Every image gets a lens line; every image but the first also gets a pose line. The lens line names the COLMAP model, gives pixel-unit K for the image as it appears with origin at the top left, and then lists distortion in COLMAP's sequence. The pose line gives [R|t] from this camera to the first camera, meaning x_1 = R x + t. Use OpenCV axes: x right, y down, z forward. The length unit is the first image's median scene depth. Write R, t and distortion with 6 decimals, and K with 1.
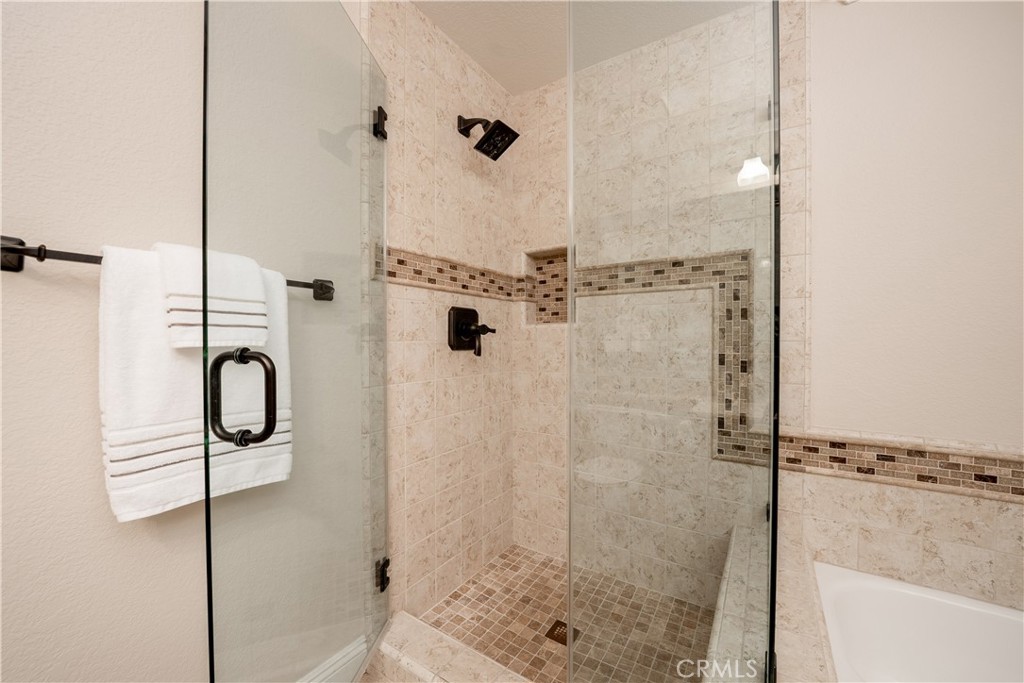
lens RADIAL K [[378.3, 0, 503.7], [0, 378.3, 342.0], [0, 0, 1]] dist [-0.013612, 0.000427]
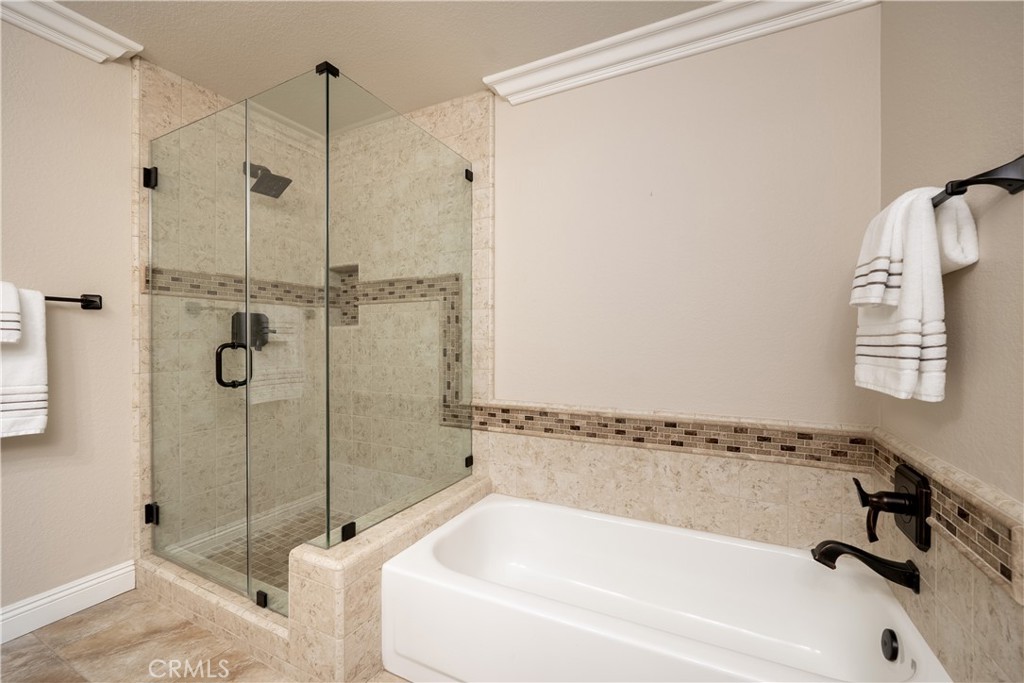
lens RADIAL K [[401.5, 0, 520.3], [0, 401.5, 338.1], [0, 0, 1]] dist [-0.002172, -0.001189]
pose [[0.990939, 0.000566, 0.134308, 0.665258], [0.000563, 0.999965, -0.008369, 0.005728], [-0.134308, 0.008369, 0.990904, -0.496013]]
